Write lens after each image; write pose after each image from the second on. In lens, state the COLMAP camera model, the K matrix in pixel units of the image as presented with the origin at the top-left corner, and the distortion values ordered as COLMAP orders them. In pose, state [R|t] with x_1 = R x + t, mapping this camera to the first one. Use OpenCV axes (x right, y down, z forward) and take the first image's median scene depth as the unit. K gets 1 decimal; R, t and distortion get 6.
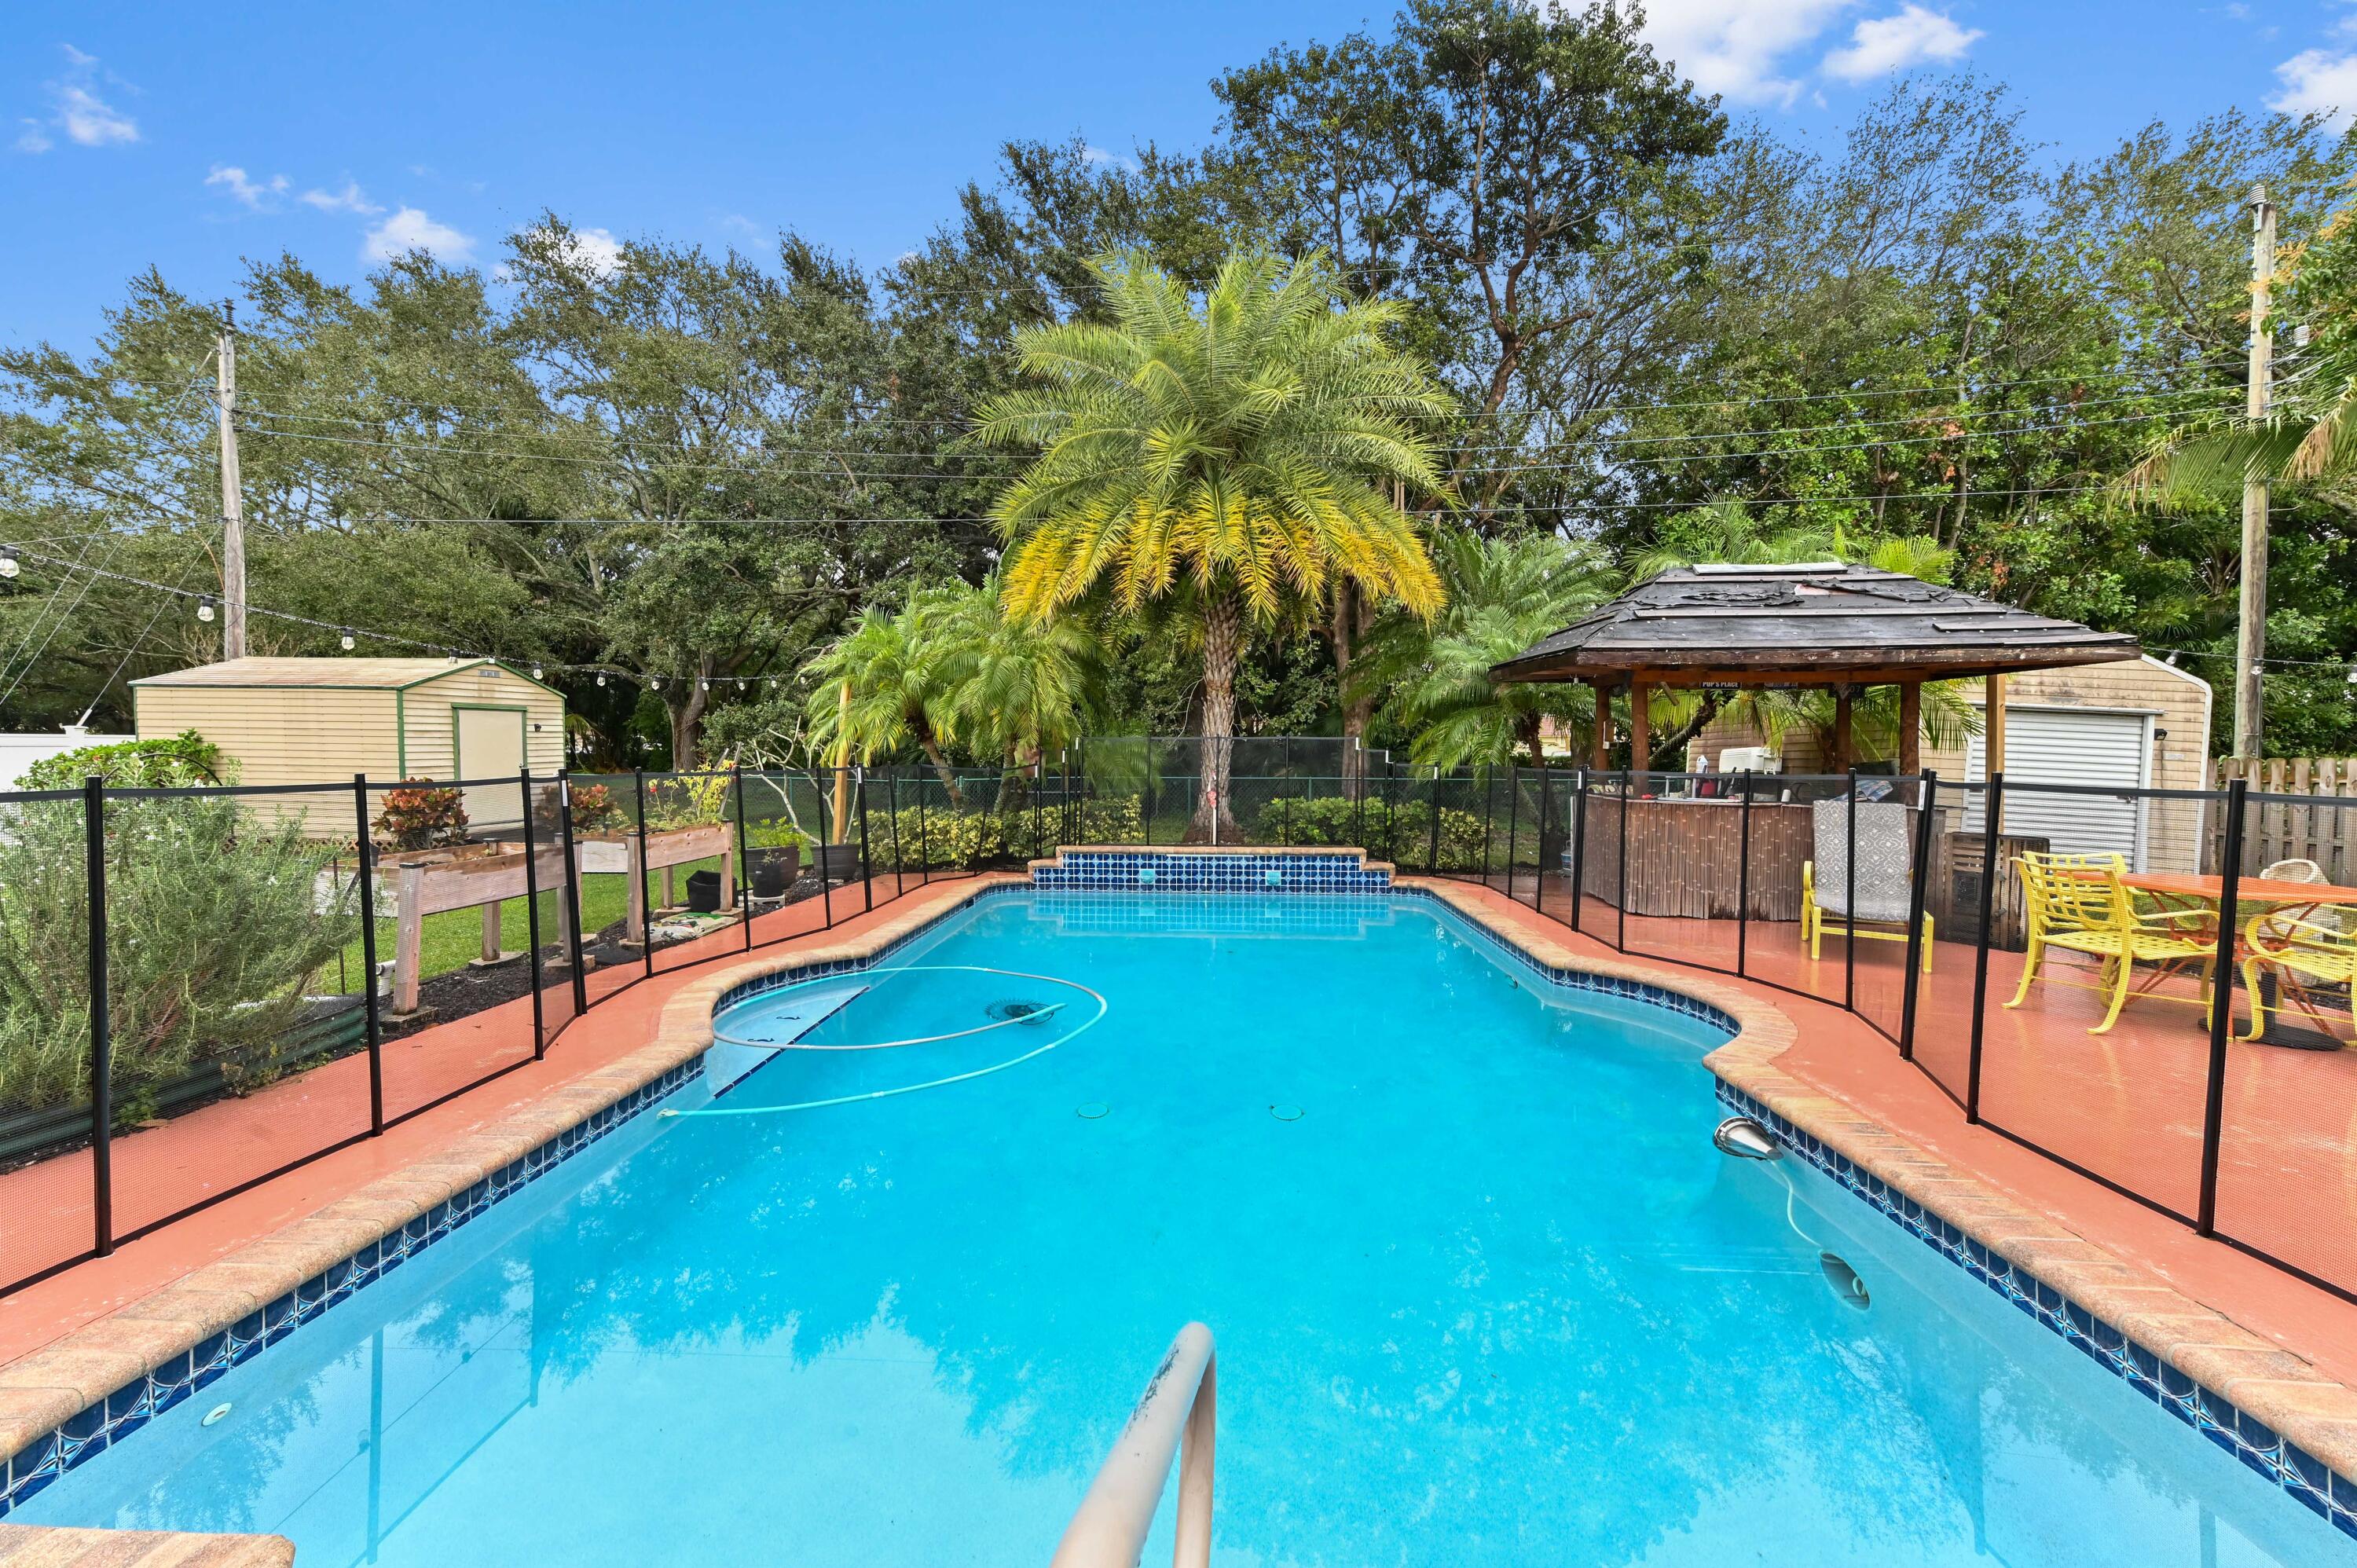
lens RADIAL K [[919.8, 0, 1182.5], [0, 919.8, 782.1], [0, 0, 1]] dist [0.015357, 0.000648]
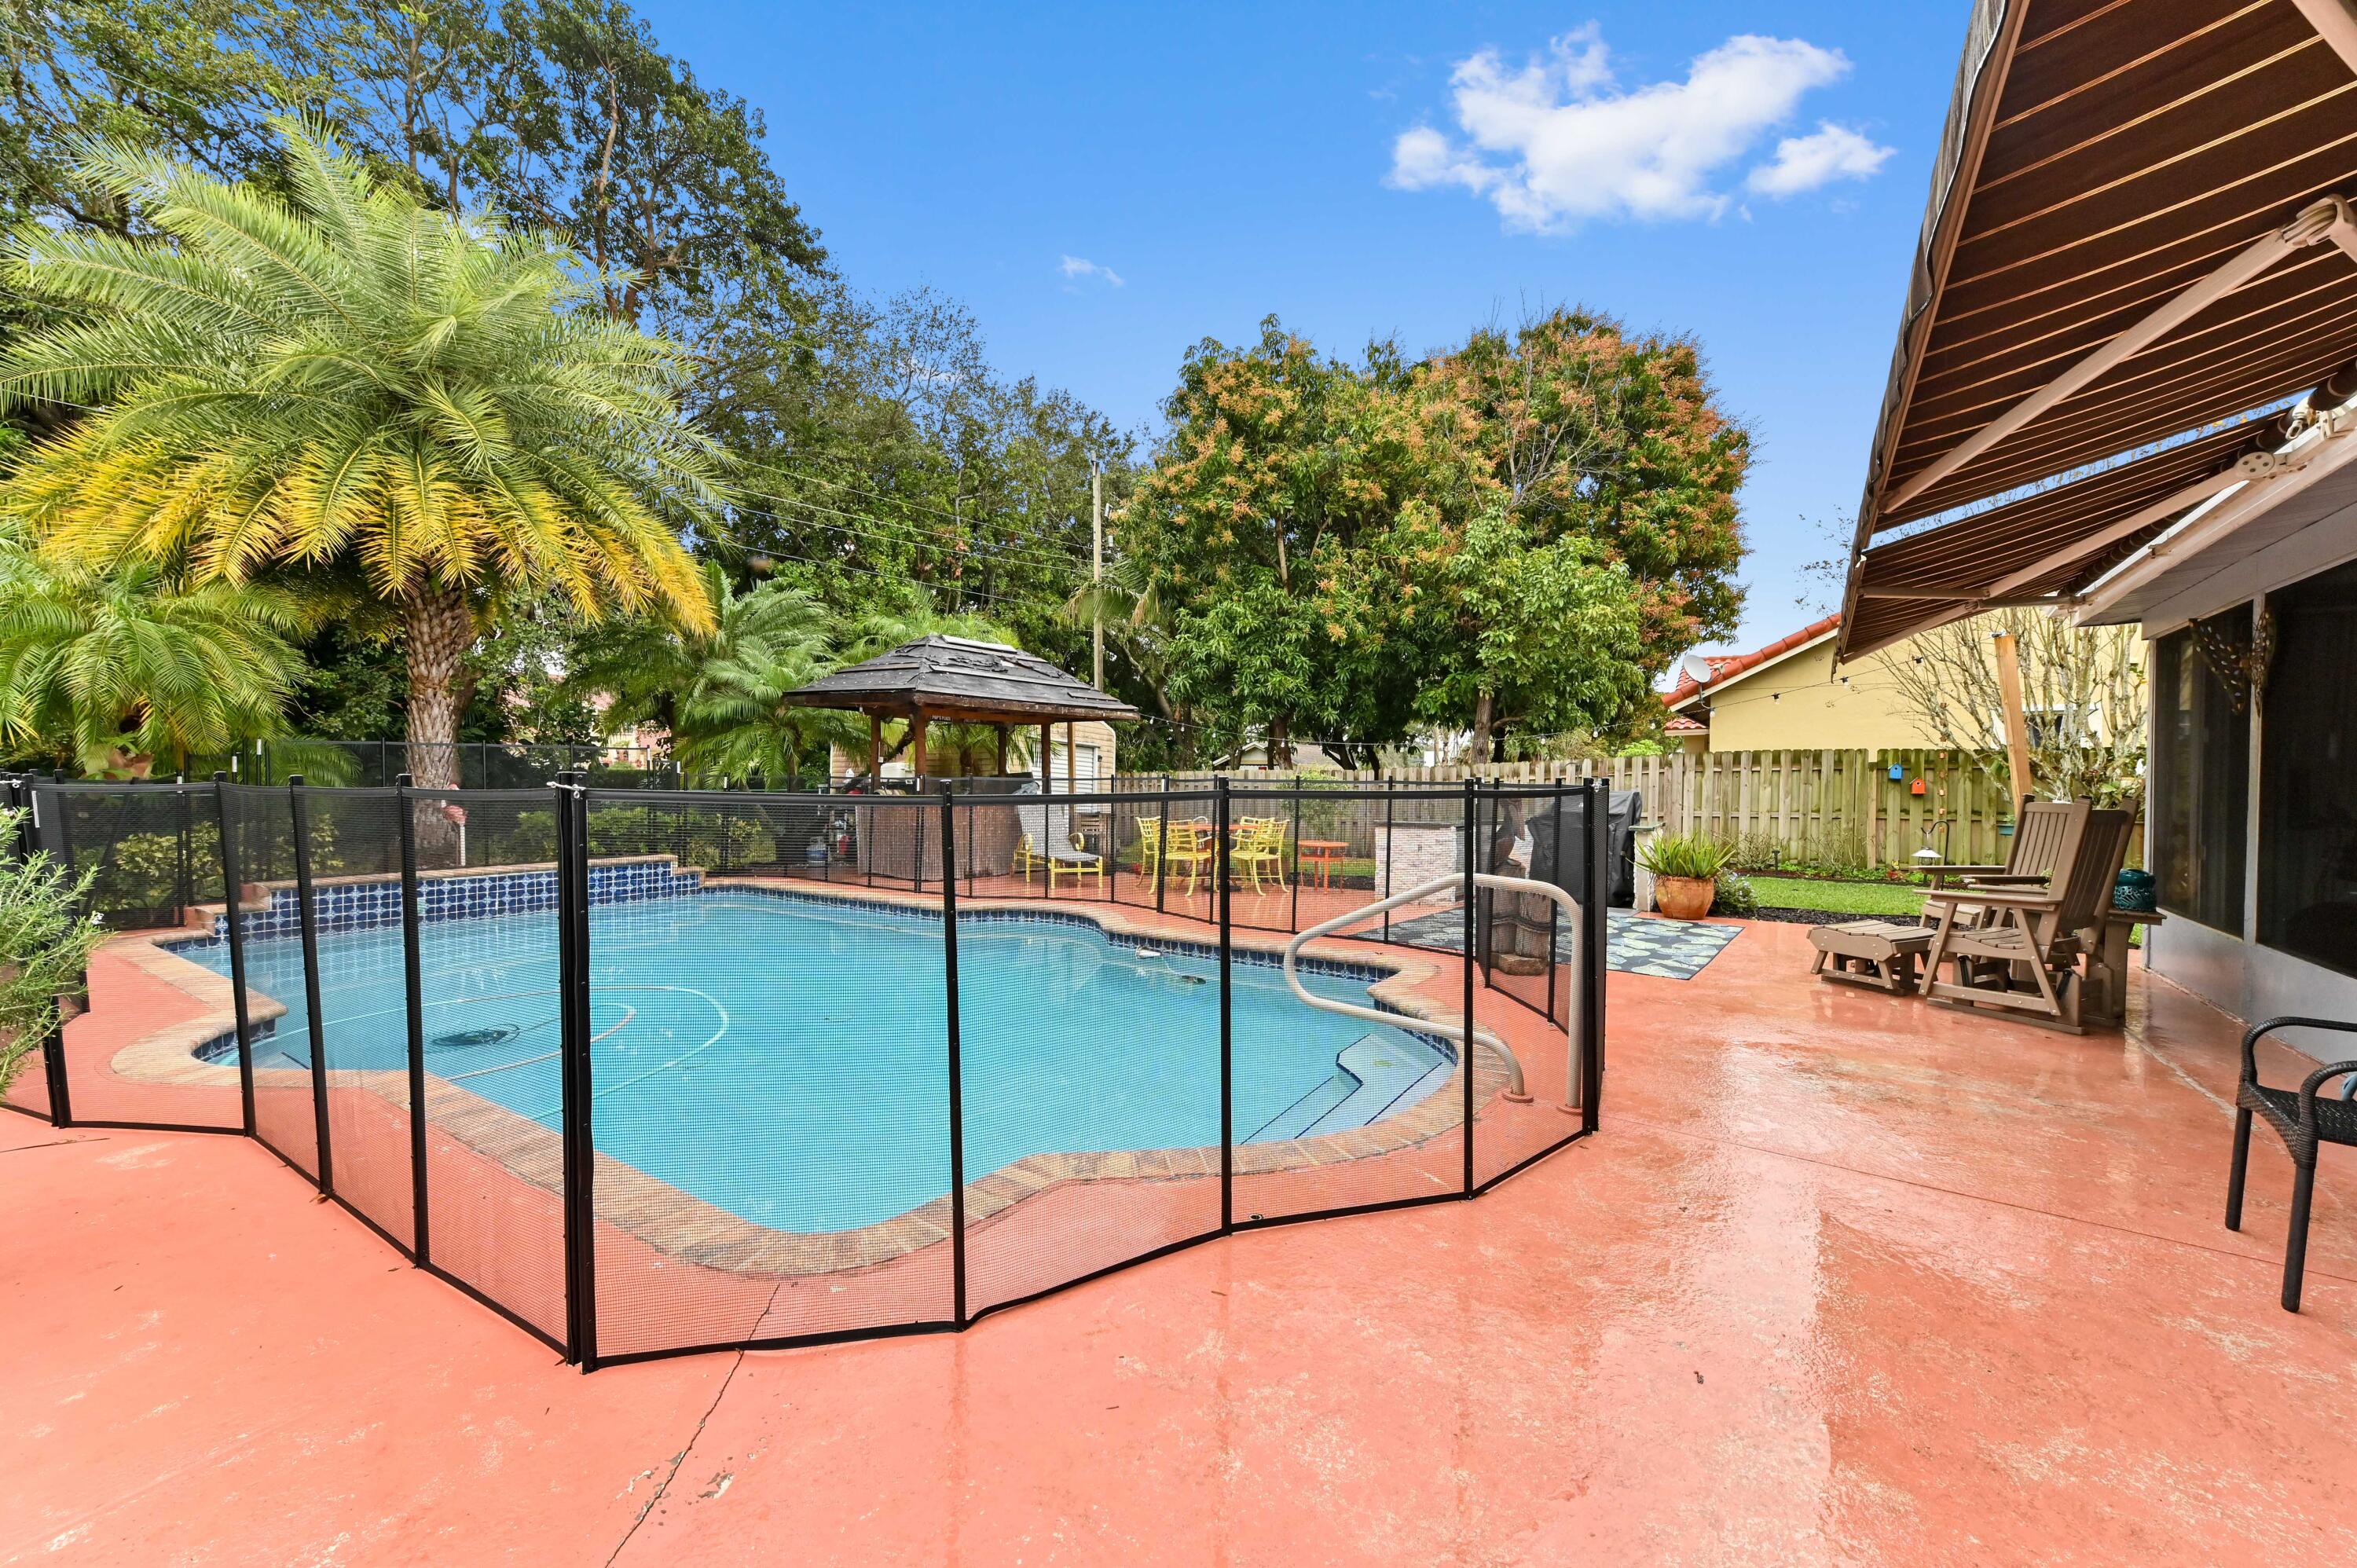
lens RADIAL K [[919.8, 0, 1182.8], [0, 919.8, 790.4], [0, 0, 1]] dist [0.015357, 0.000648]
pose [[0.518163, -0.014411, 0.855161, -0.352314], [0.020675, 0.999777, 0.004320, 0.005569], [-0.855032, 0.015442, 0.518345, -0.042530]]
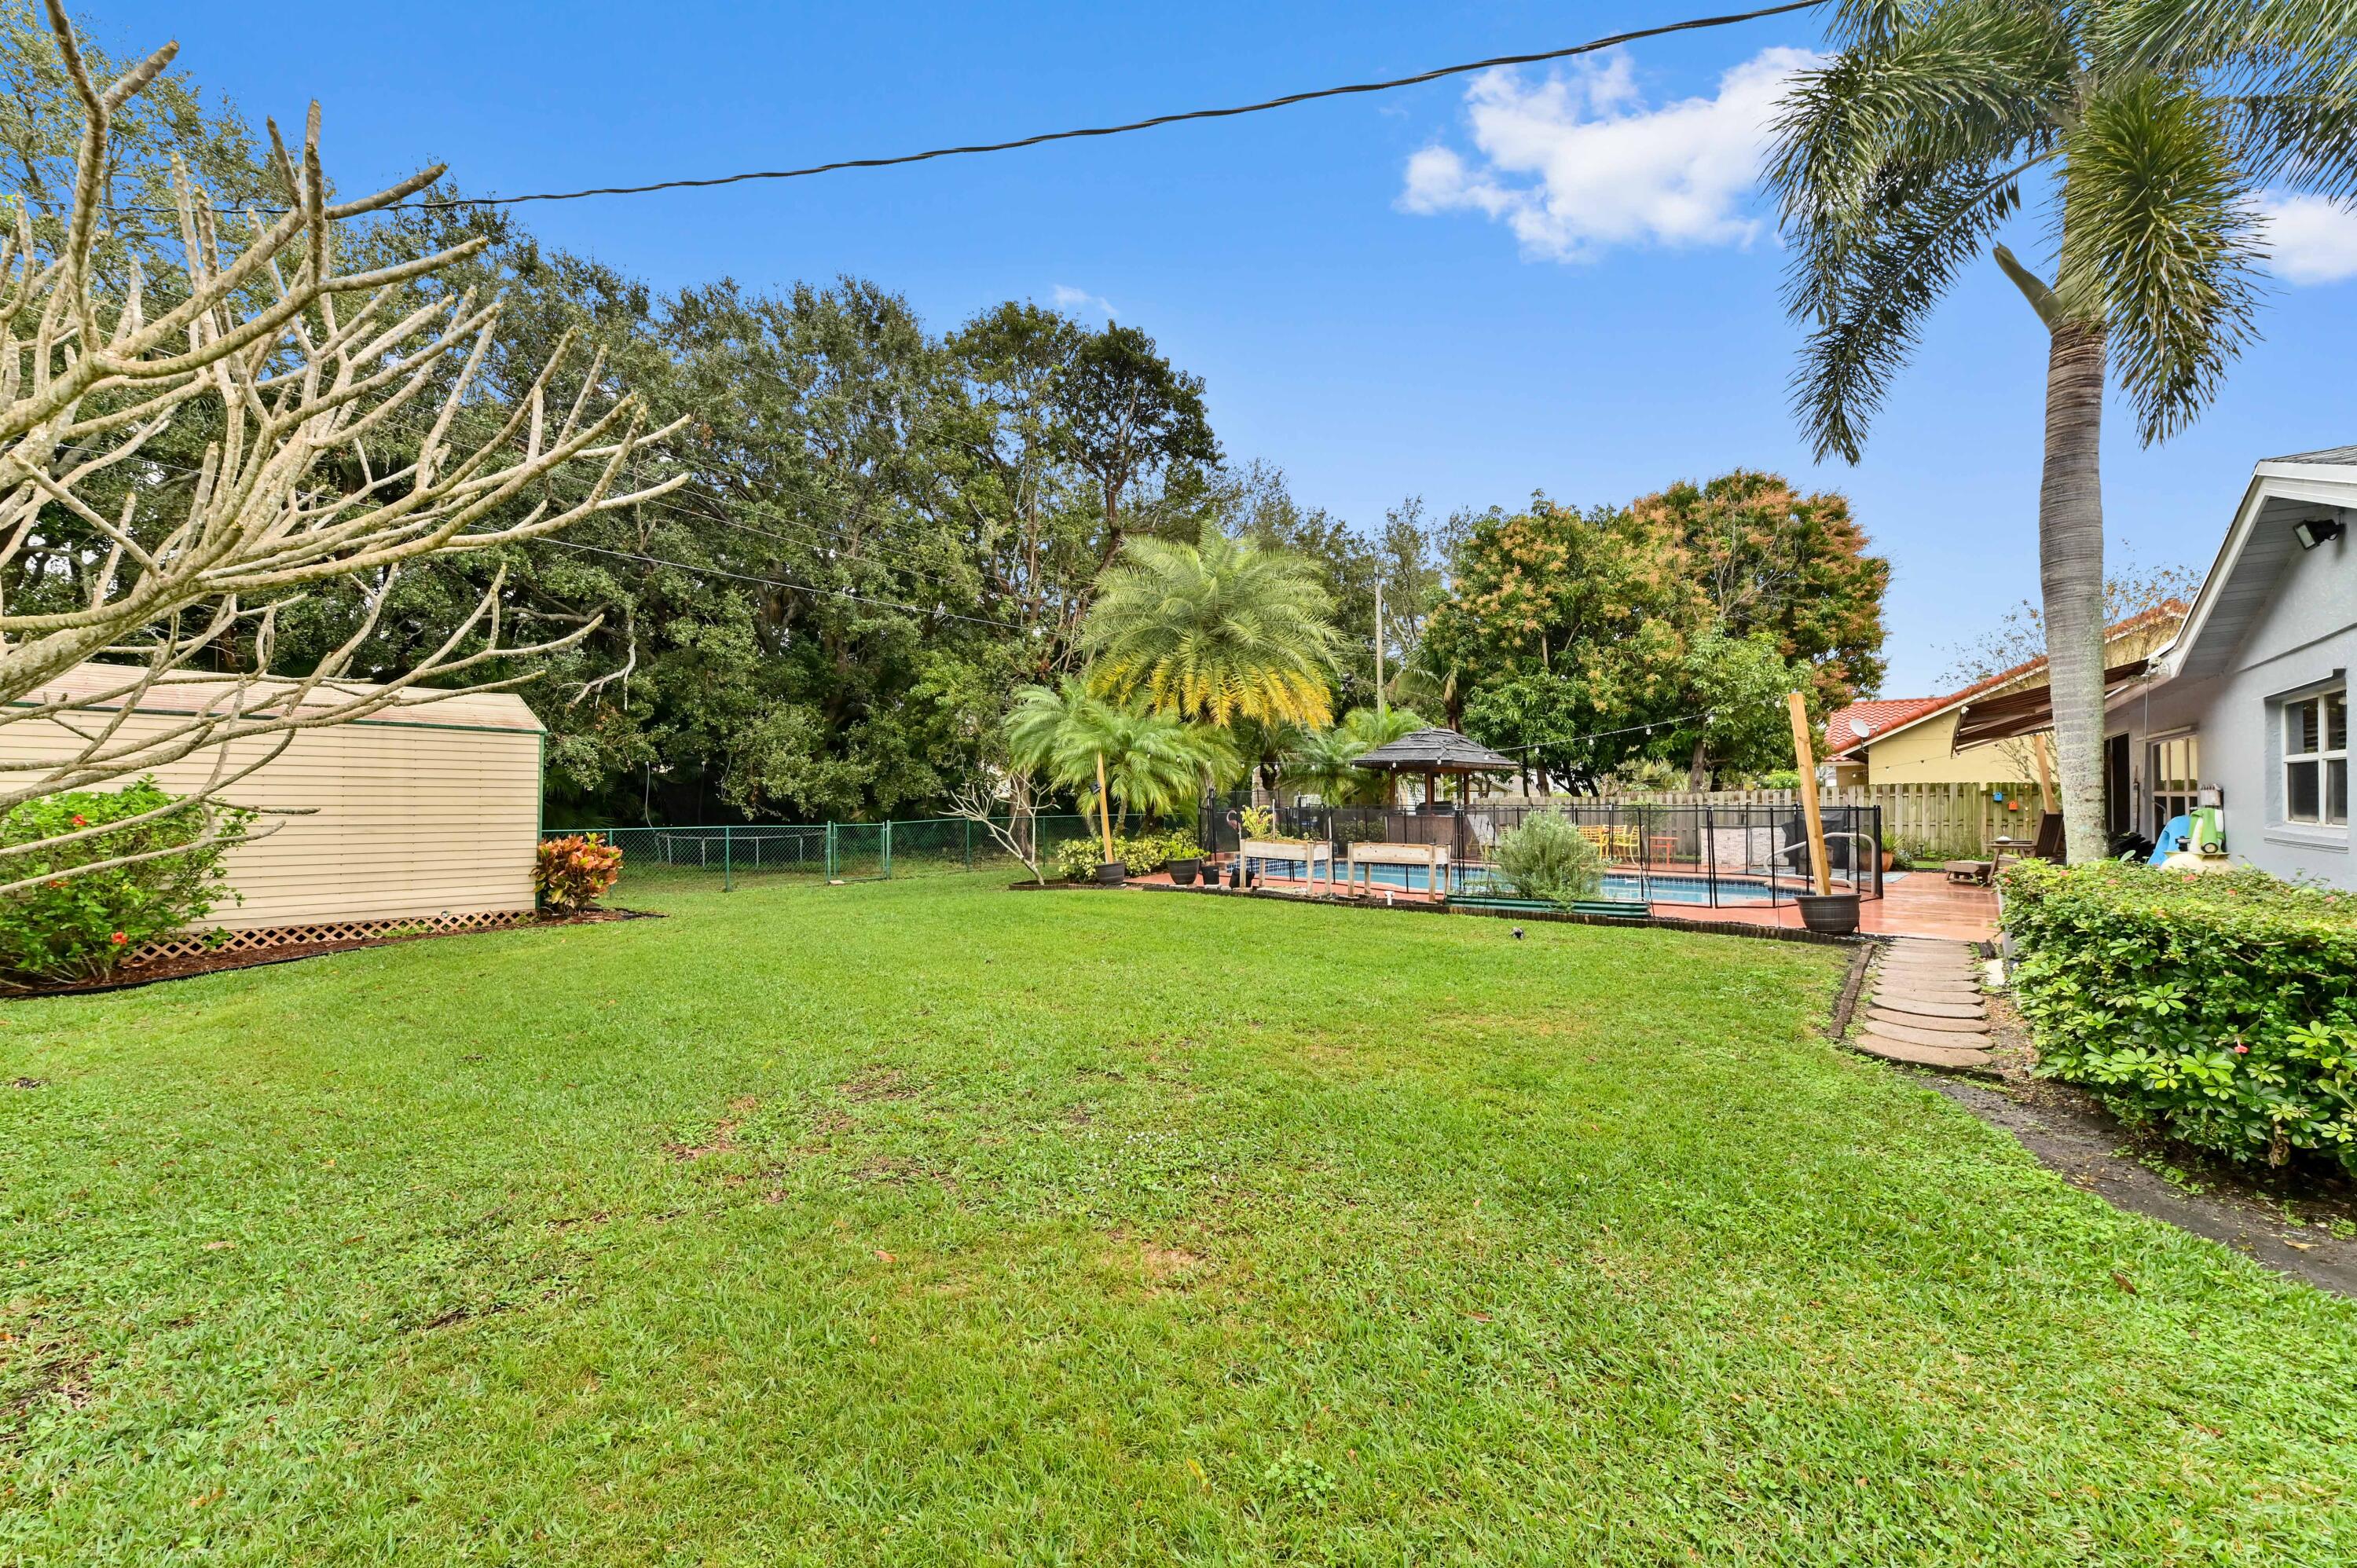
lens RADIAL K [[919.8, 0, 1174.2], [0, 919.8, 786.6], [0, 0, 1]] dist [0.015357, 0.000648]
pose [[0.597188, 0.003119, 0.802096, -1.461242], [0.027520, 0.999324, -0.024376, -0.015306], [-0.801629, 0.036631, 0.596698, 0.012663]]
